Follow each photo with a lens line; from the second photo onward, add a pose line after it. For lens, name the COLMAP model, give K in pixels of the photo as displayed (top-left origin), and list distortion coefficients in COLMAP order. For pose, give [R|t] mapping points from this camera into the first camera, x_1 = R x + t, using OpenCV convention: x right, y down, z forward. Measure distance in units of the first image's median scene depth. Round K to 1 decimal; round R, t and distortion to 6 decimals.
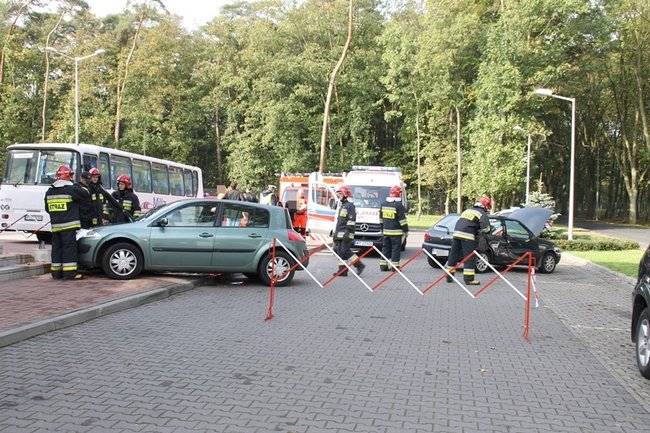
lens RADIAL K [[703.5, 0, 325.0], [0, 703.5, 216.5], [0, 0, 1]] dist [-0.023283, 0.007462]
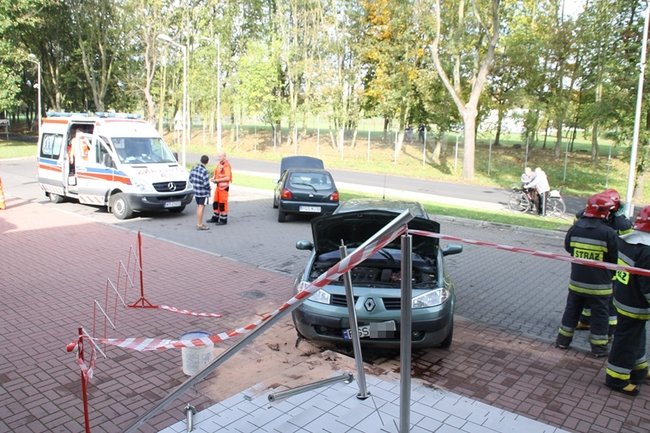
lens RADIAL K [[543.1, 0, 325.0], [0, 543.1, 216.5], [0, 0, 1]] dist [-0.188517, 0.129233]
pose [[0.475983, -0.154989, 0.865690, -0.184154], [-0.012376, 0.983071, 0.182809, -0.030339], [-0.879367, -0.097728, 0.466007, 0.202480]]
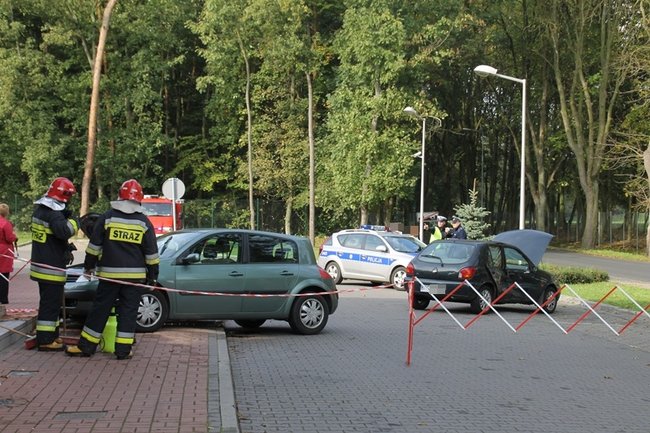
lens RADIAL K [[1173.9, 0, 325.0], [0, 1173.9, 216.5], [0, 0, 1]] dist [0.243408, 0.030391]
pose [[0.962034, -0.007078, 0.272837, -0.105517], [0.011198, 0.999846, -0.013545, -0.004893], [-0.272699, 0.016086, 0.961965, -0.079826]]
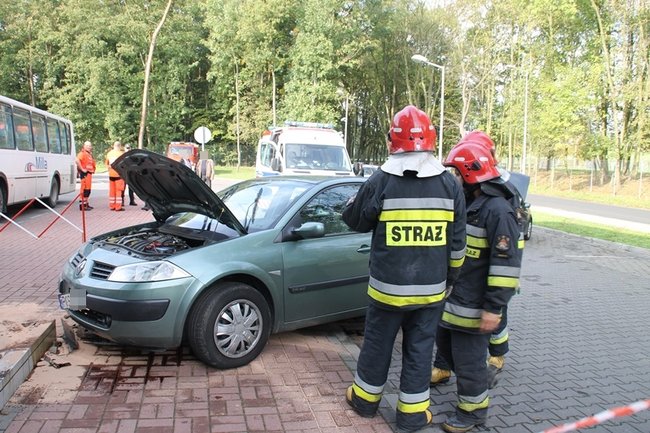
lens RADIAL K [[549.0, 0, 325.0], [0, 549.0, 216.5], [0, 0, 1]] dist [-0.182156, 0.135318]
pose [[0.919836, -0.035449, 0.390698, -0.085062], [-0.002763, 0.995299, 0.096812, -0.008499], [-0.392293, -0.090131, 0.915414, 0.156262]]
